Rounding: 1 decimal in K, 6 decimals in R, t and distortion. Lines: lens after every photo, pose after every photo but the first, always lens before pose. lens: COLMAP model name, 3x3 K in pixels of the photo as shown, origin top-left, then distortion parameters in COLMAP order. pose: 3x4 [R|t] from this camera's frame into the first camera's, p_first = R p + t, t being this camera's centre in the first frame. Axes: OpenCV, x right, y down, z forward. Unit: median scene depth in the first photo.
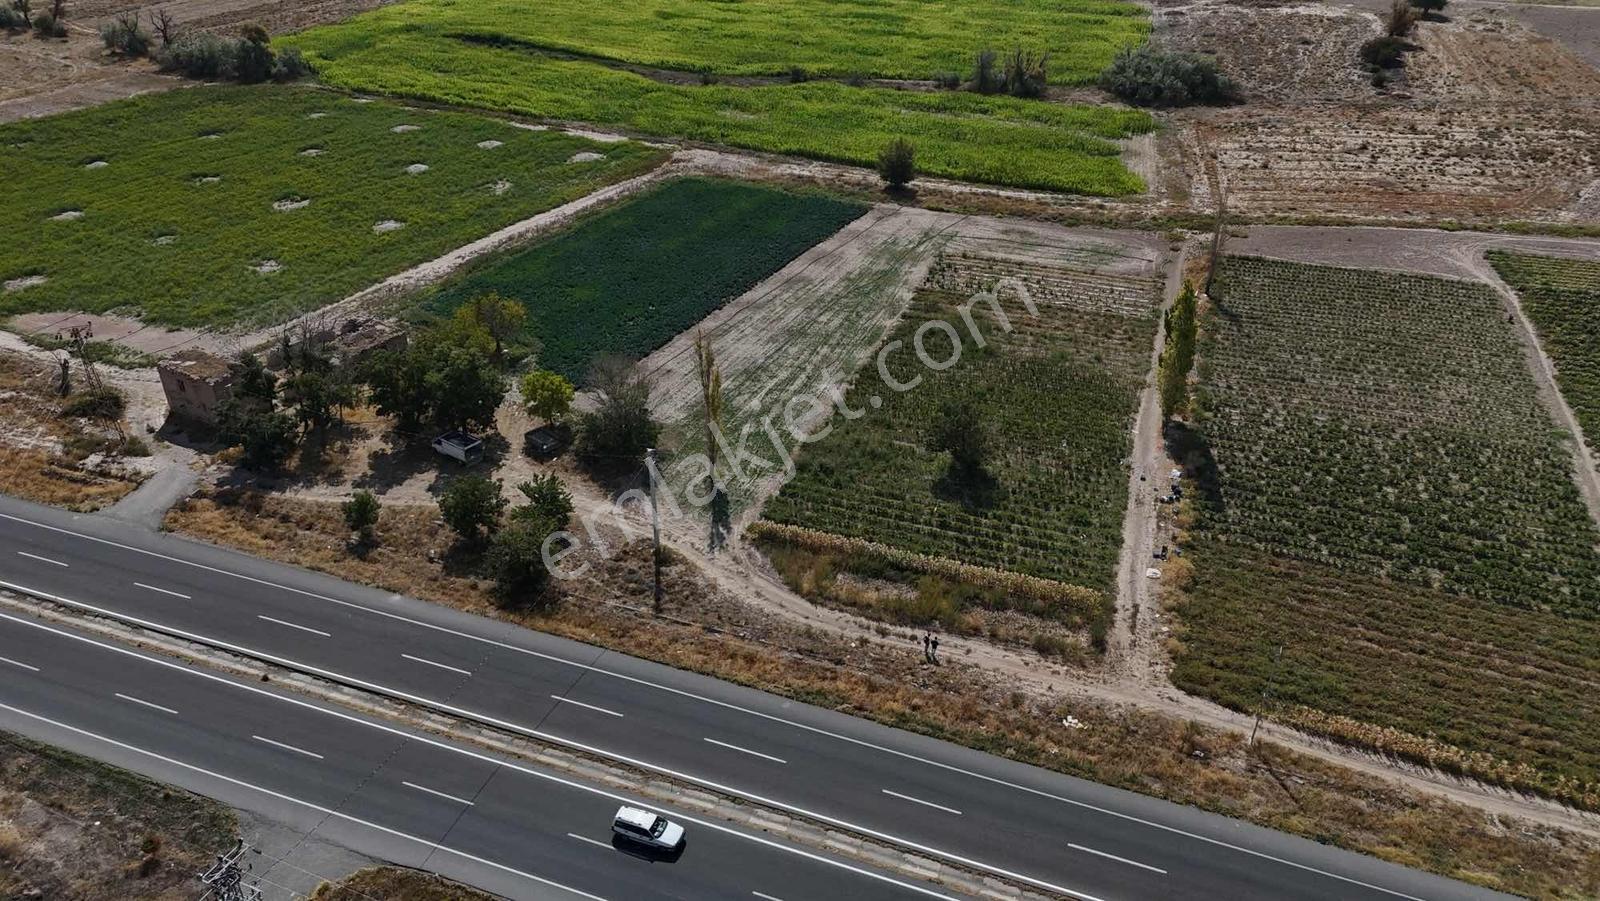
lens RADIAL K [[1174.4, 0, 804.7], [0, 1174.4, 457.5], [0, 0, 1]] dist [0.076921, -0.073133]
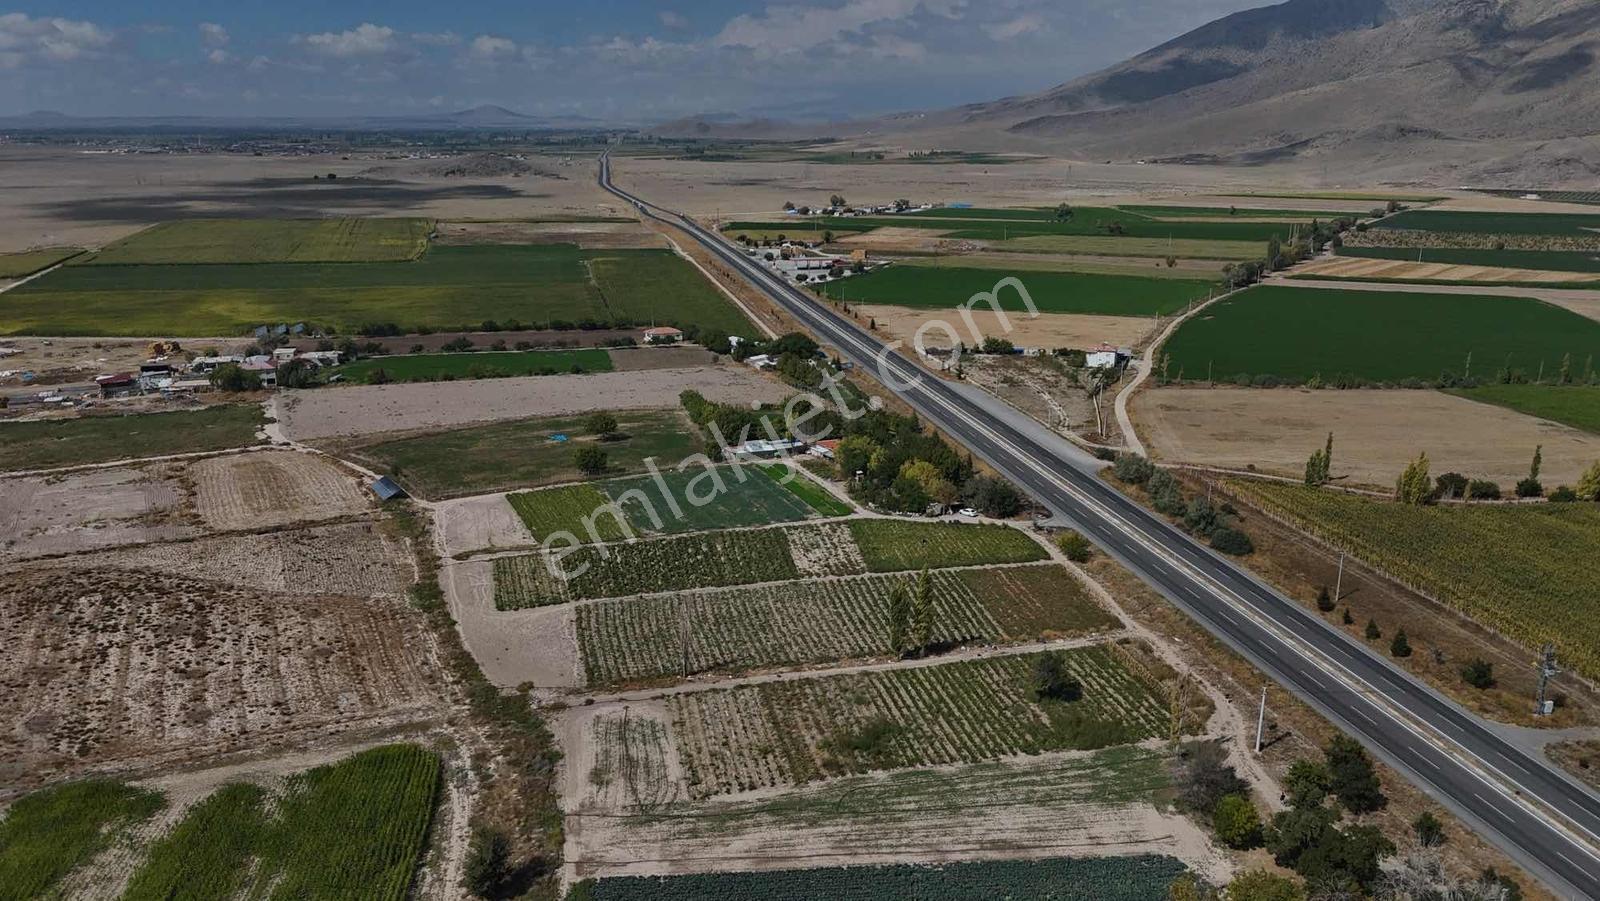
lens RADIAL K [[1174.4, 0, 804.7], [0, 1174.4, 457.5], [0, 0, 1]] dist [0.076921, -0.073133]
pose [[-0.537731, -0.236029, 0.809405, -0.871102], [0.422151, 0.755633, 0.500806, -1.121721], [-0.729818, 0.610990, -0.306687, 1.449414]]
